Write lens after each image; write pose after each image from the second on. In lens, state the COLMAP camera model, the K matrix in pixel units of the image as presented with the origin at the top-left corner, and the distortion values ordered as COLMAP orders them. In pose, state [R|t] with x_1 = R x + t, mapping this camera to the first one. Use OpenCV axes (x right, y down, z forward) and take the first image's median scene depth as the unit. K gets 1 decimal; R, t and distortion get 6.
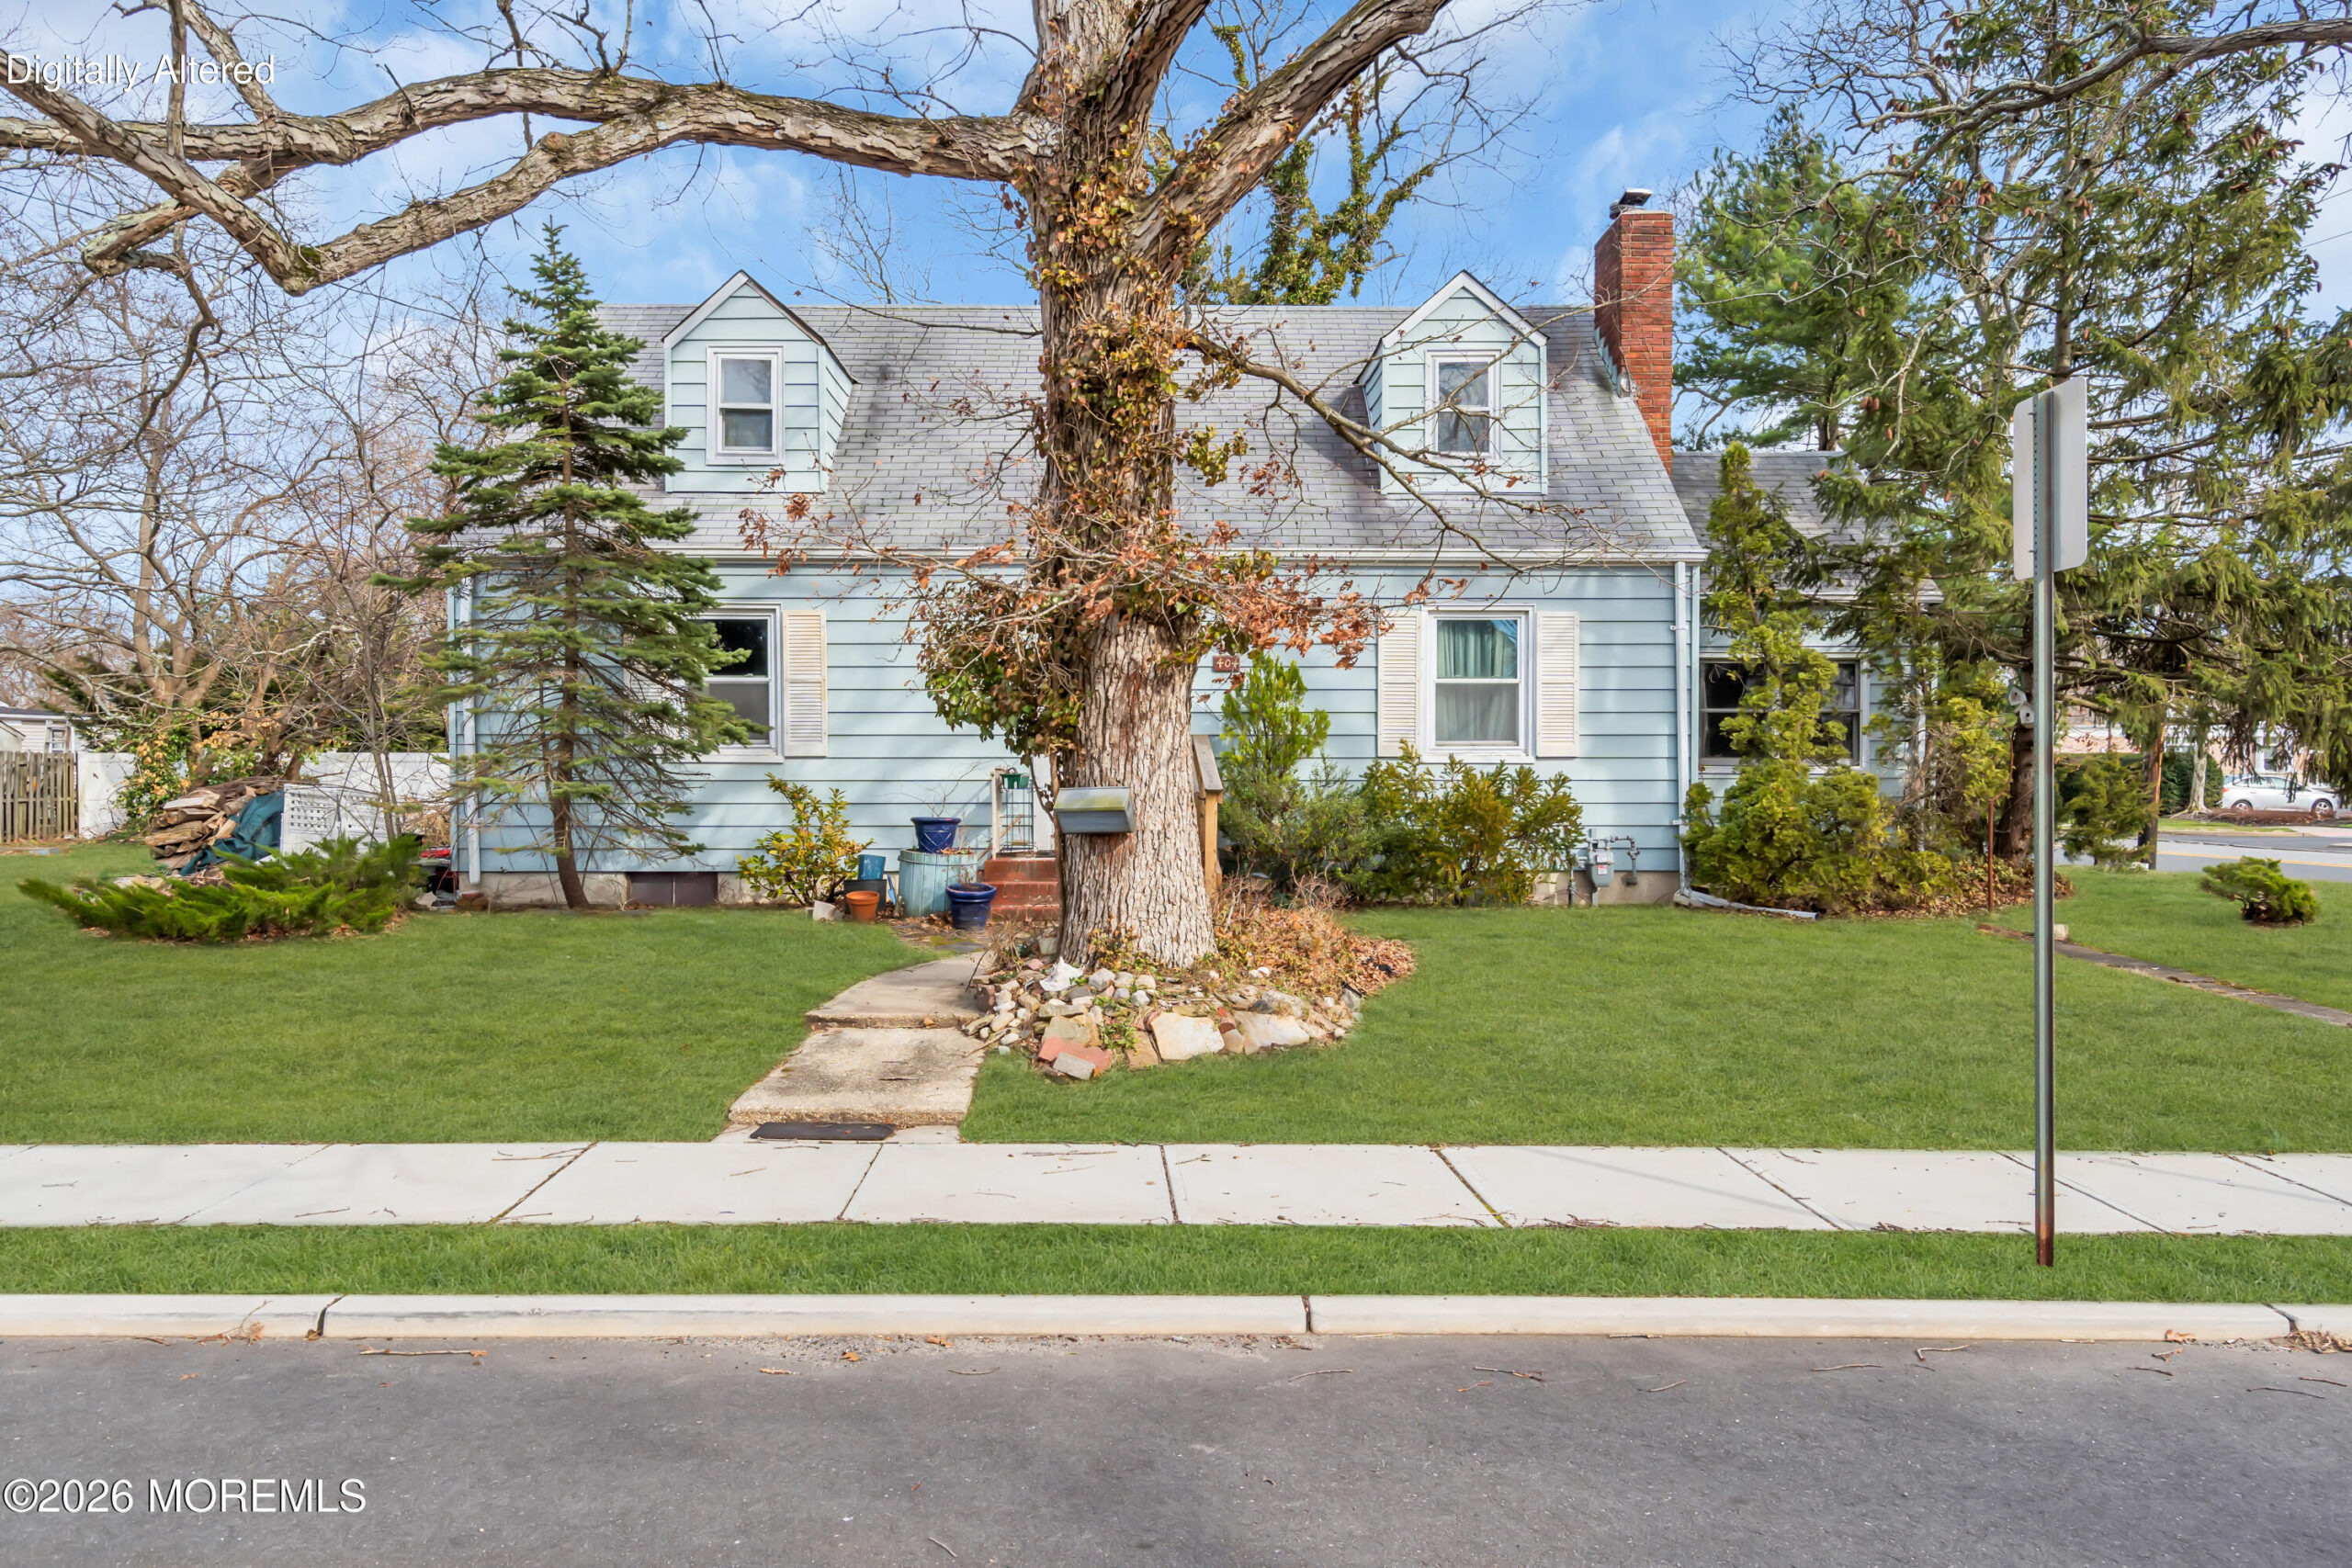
lens RADIAL K [[1688.9, 0, 1176.0], [0, 1688.9, 784.0], [0, 0, 1]] dist [-0.044580, -0.000278]
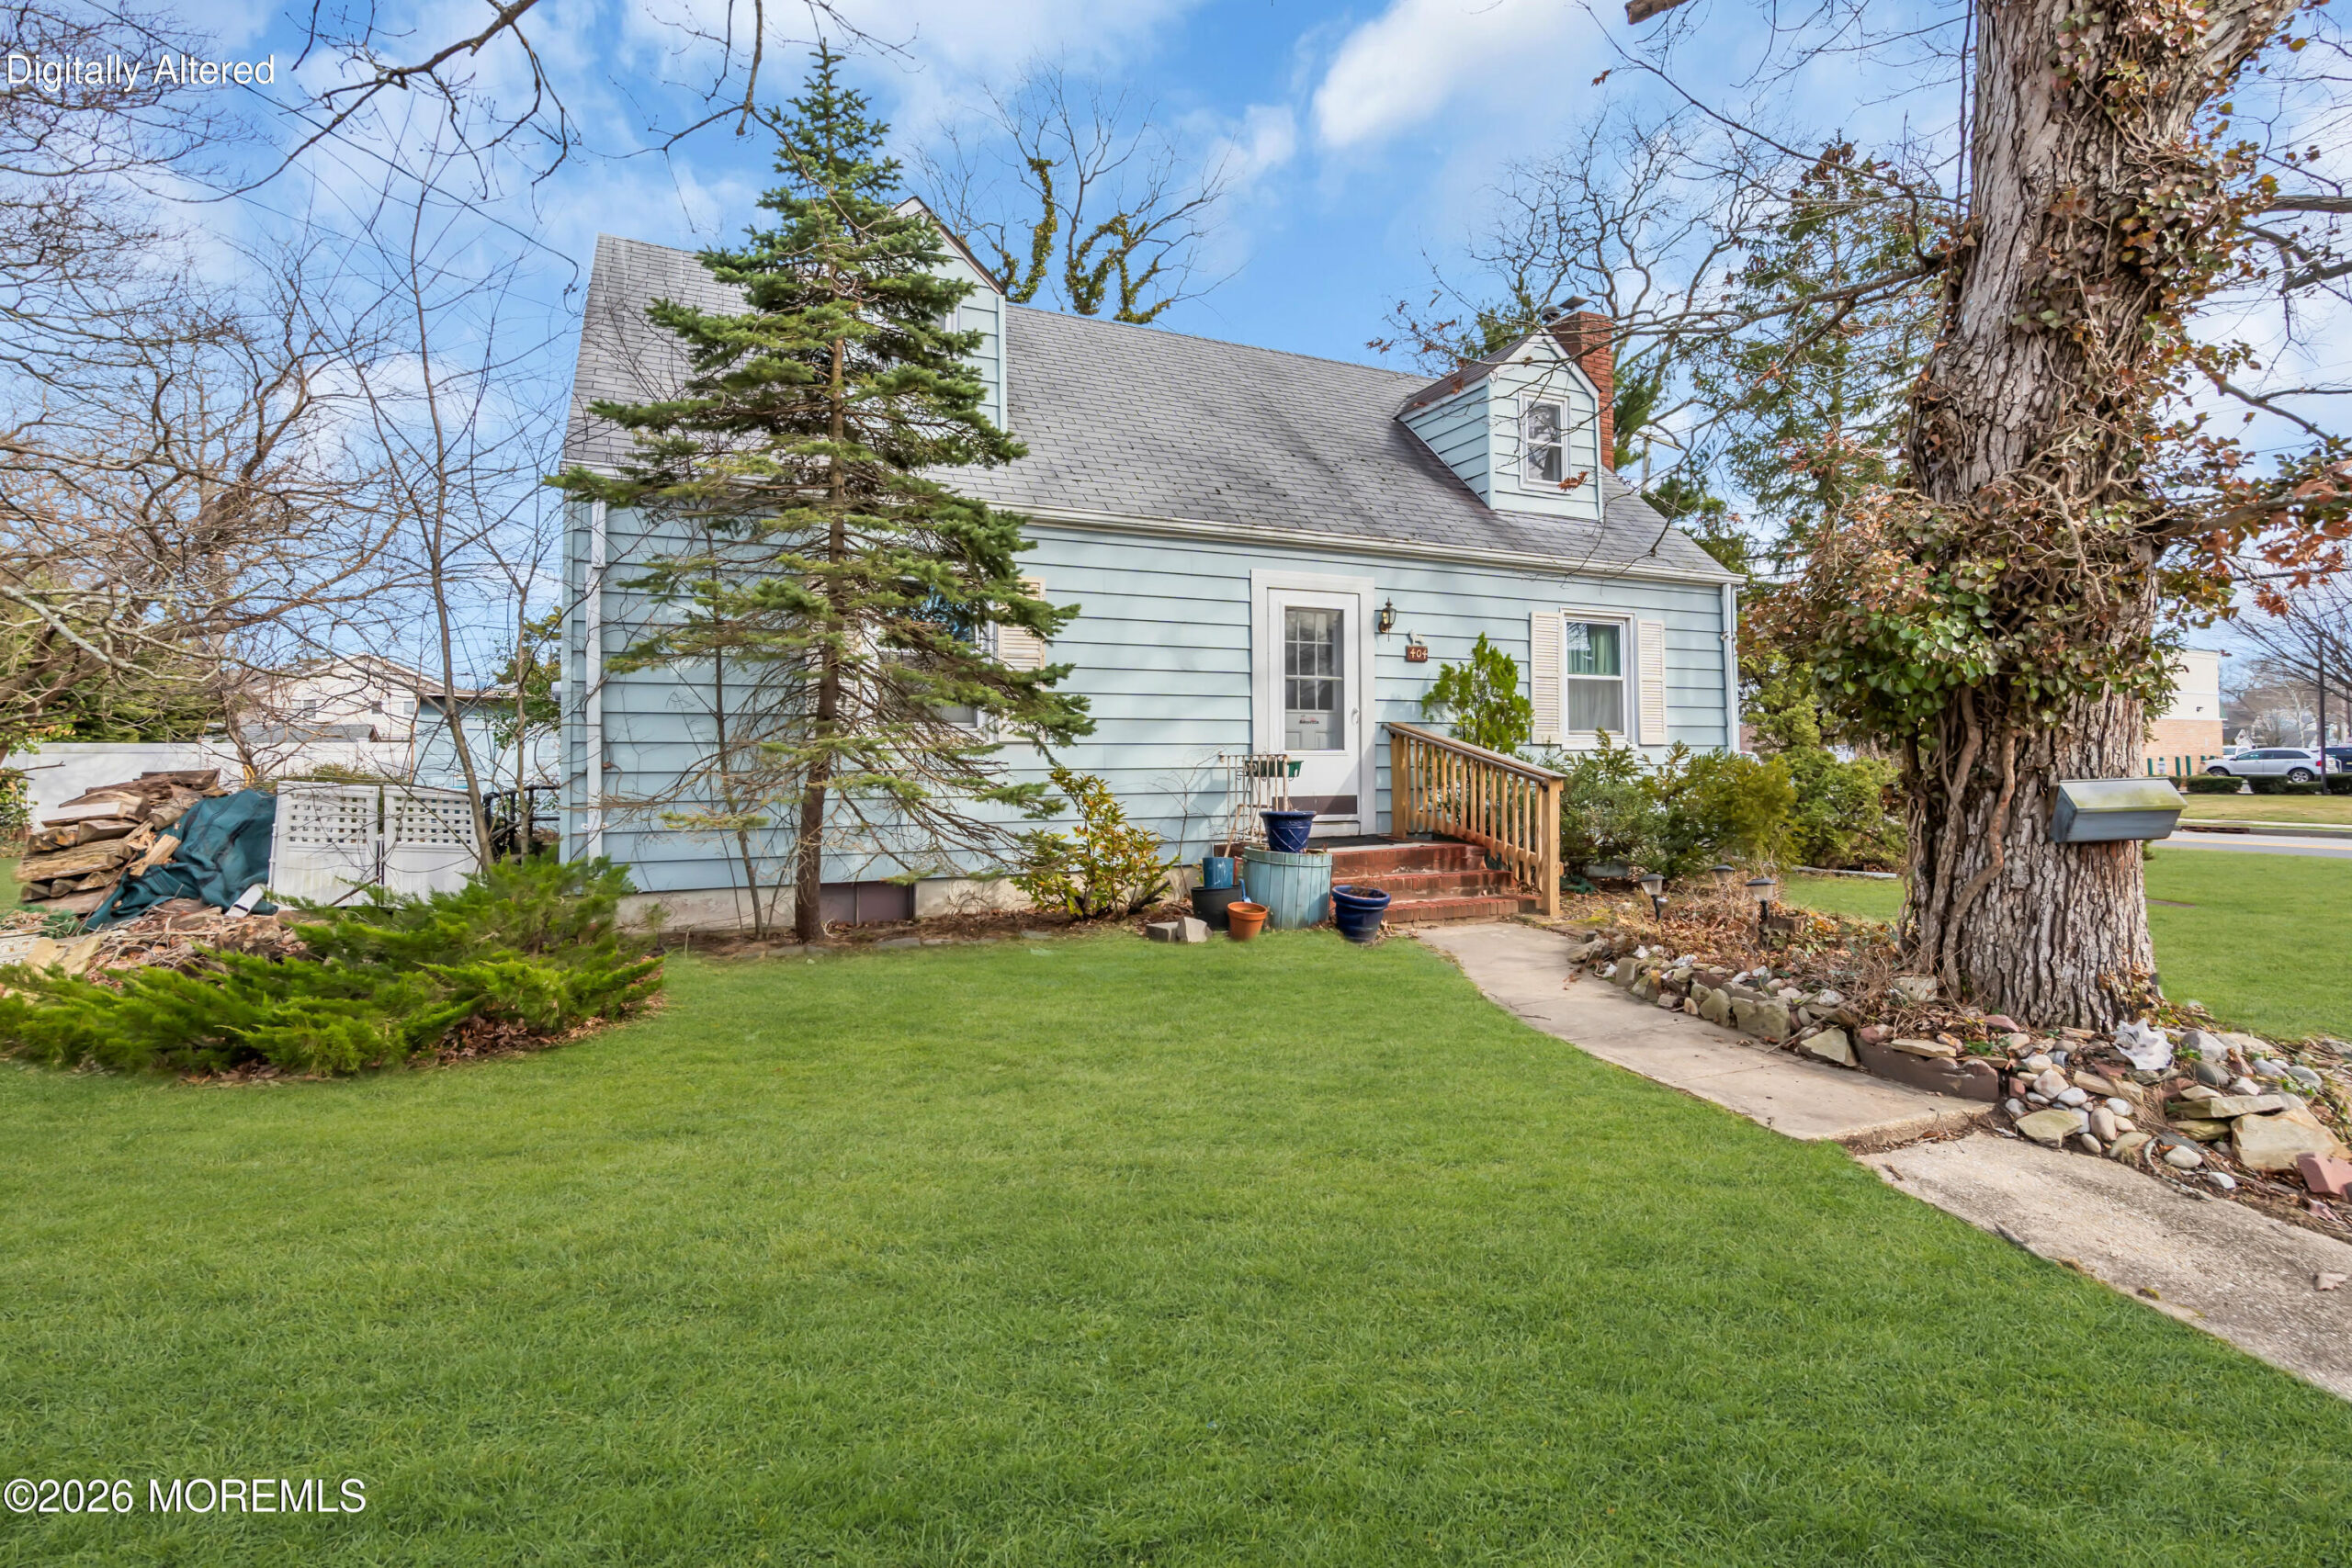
lens RADIAL K [[1082.5, 0, 1183.7], [0, 1082.5, 733.0], [0, 0, 1]] dist [0.002289, 0.001200]
pose [[0.917780, 0.002834, 0.397078, -0.370740], [0.006230, 0.999749, -0.021535, -0.008578], [-0.397040, 0.022238, 0.917532, 0.430567]]
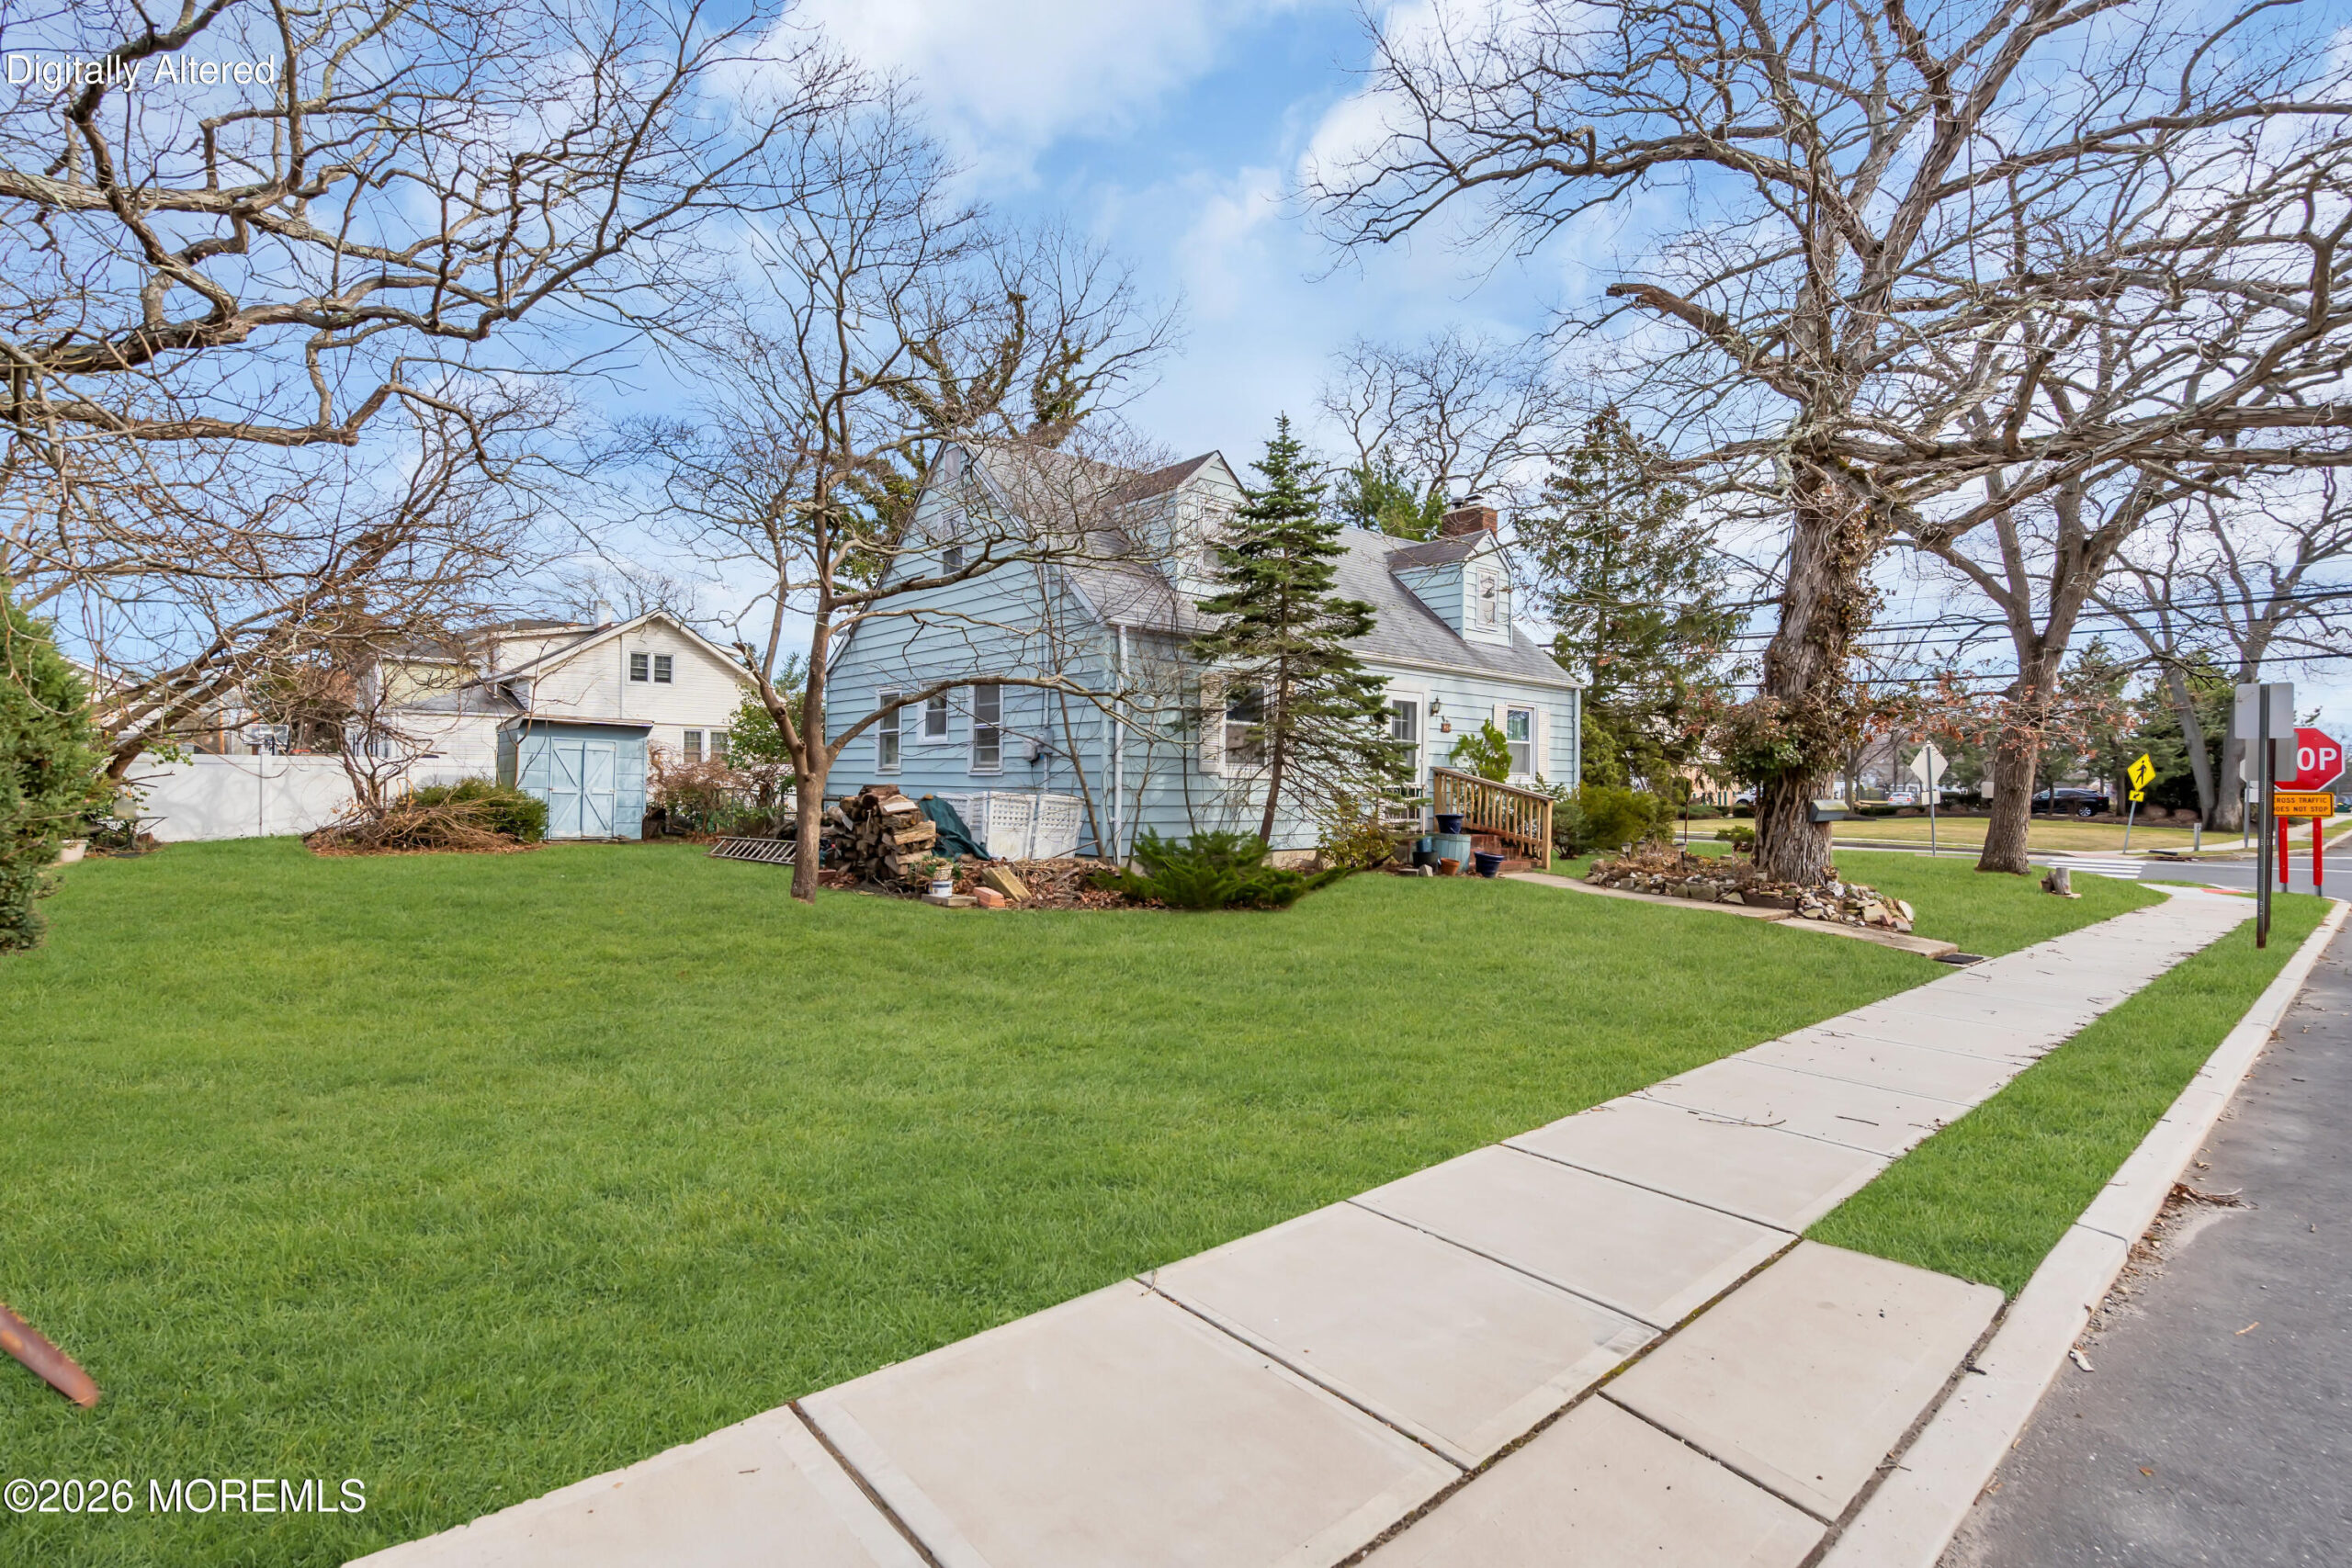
lens RADIAL K [[1071.3, 0, 1173.1], [0, 1071.3, 799.7], [0, 0, 1]] dist [0.019101, 0.000303]
pose [[0.759620, -0.005755, 0.650342, -0.957062], [-0.008873, 0.999776, 0.019211, -0.012574], [-0.650307, -0.020364, 0.759398, 0.293525]]
